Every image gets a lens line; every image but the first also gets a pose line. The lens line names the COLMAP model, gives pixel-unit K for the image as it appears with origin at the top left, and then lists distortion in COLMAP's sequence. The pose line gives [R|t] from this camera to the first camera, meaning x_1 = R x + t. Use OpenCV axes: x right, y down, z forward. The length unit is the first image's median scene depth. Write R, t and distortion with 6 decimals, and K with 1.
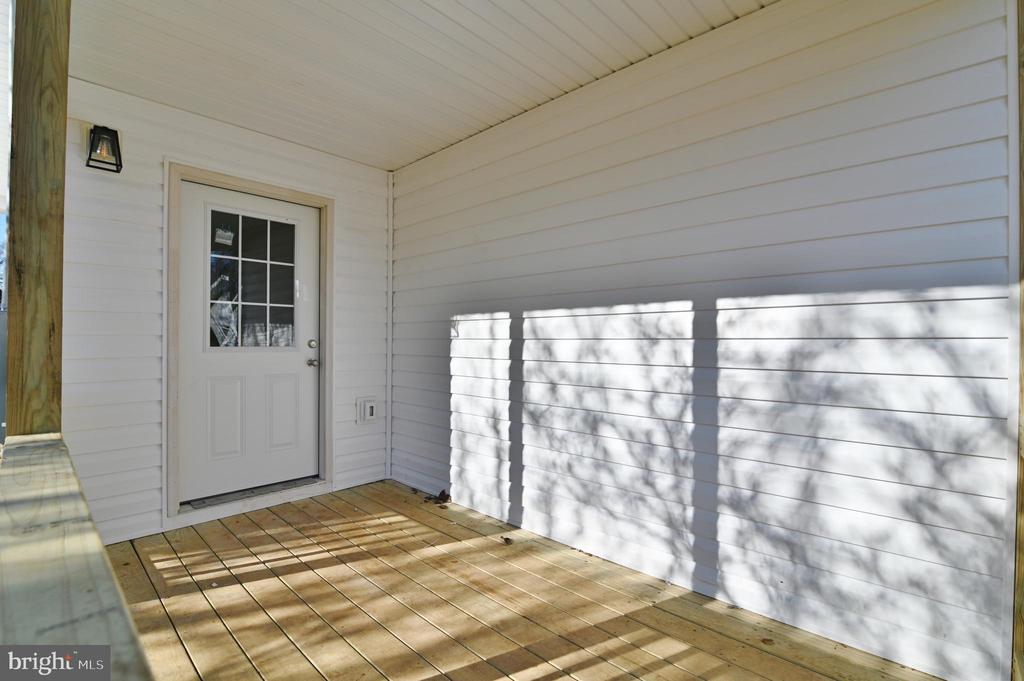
lens RADIAL K [[469.7, 0, 509.9], [0, 469.7, 340.9], [0, 0, 1]] dist [-0.015019, 0.001538]
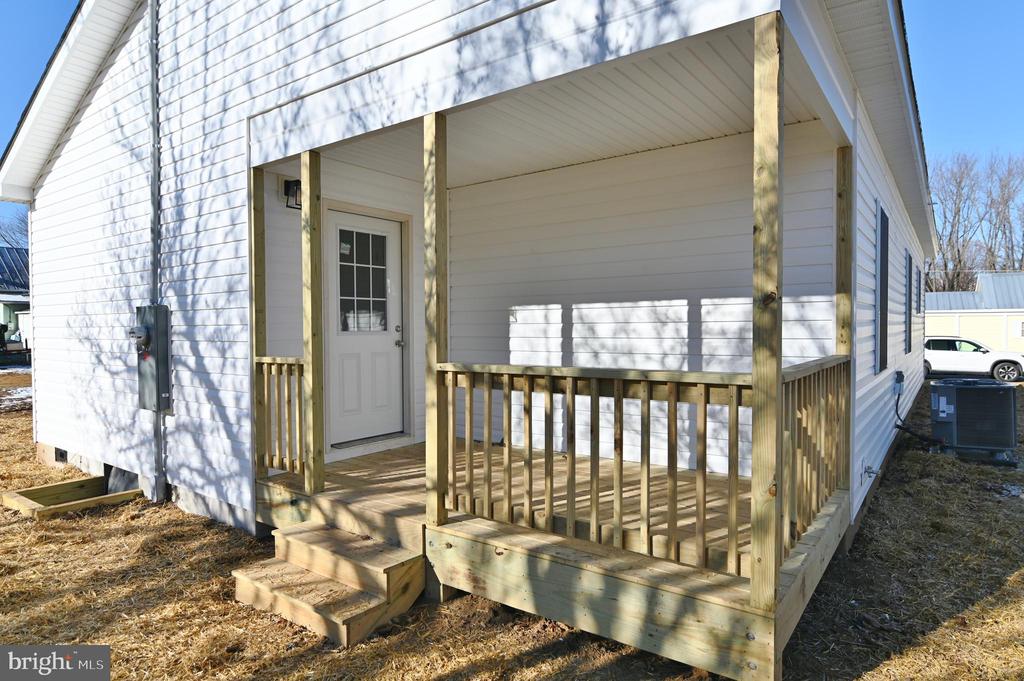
lens RADIAL K [[609.4, 0, 508.3], [0, 609.4, 335.2], [0, 0, 1]] dist [-0.001368, 0.000811]
pose [[0.992362, -0.013168, 0.122652, -0.445042], [0.011276, 0.999807, 0.016101, 0.001262], [-0.122840, -0.014595, 0.992319, -0.943237]]
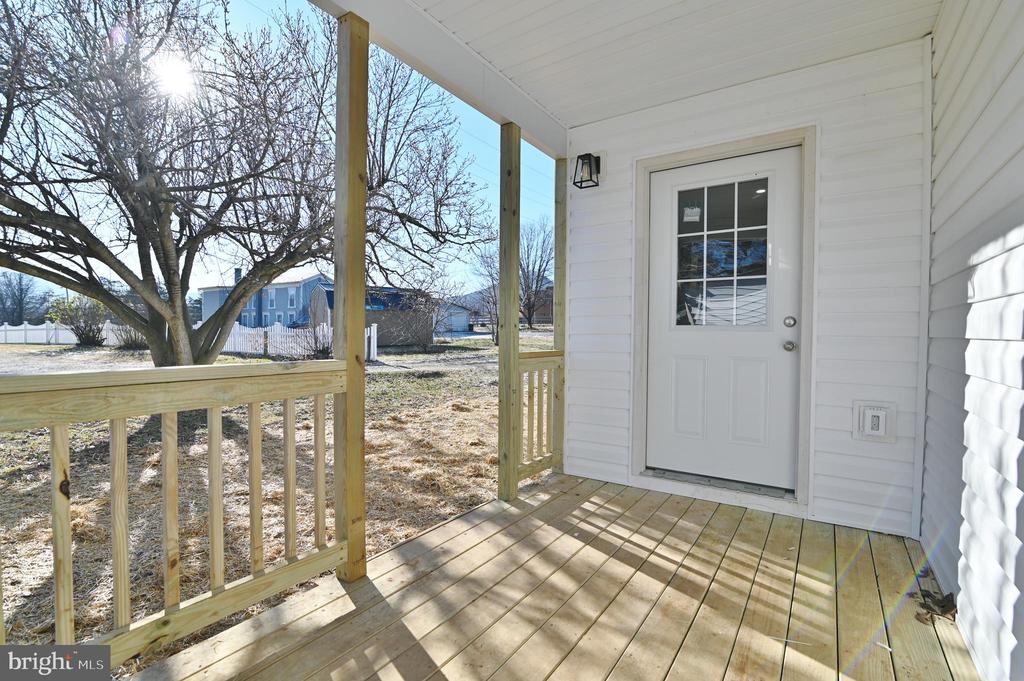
lens RADIAL K [[469.7, 0, 510.4], [0, 469.7, 338.5], [0, 0, 1]] dist [-0.015019, 0.001538]
pose [[0.165740, 0.009506, -0.986124, 0.369472], [-0.004299, 0.999951, 0.008917, 0.040239], [0.986160, 0.002762, 0.165773, 0.555129]]
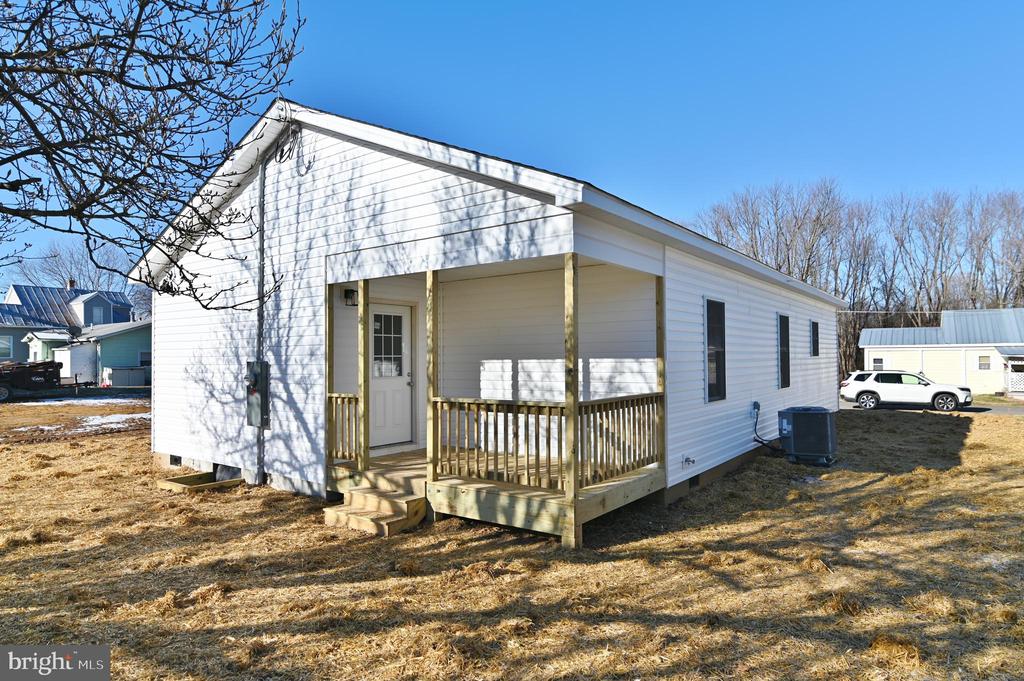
lens RADIAL K [[609.4, 0, 507.6], [0, 609.4, 338.8], [0, 0, 1]] dist [-0.001368, 0.000811]
pose [[0.992603, -0.008847, 0.121085, -0.432343], [0.012477, 0.999494, -0.029258, -0.087371], [-0.120765, 0.030553, 0.992211, -2.233377]]
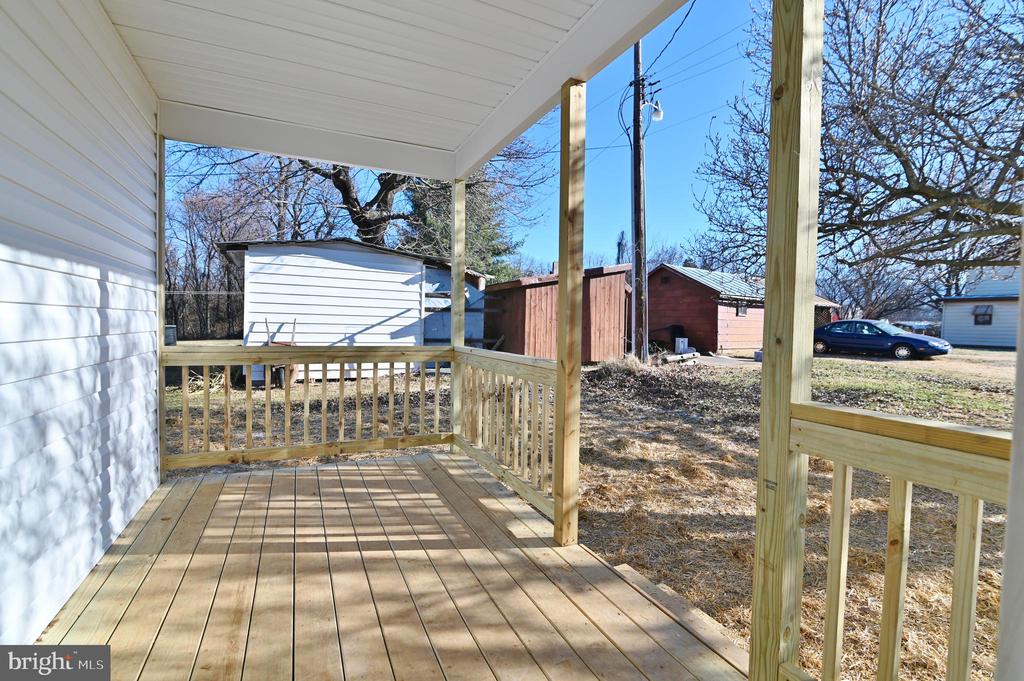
lens RADIAL K [[469.7, 0, 514.3], [0, 469.7, 344.6], [0, 0, 1]] dist [-0.015019, 0.001538]
pose [[-0.932442, -0.033307, 0.359781, -0.666880], [-0.018602, 0.998847, 0.044259, 0.007330], [-0.360841, 0.034577, -0.931986, 1.326463]]
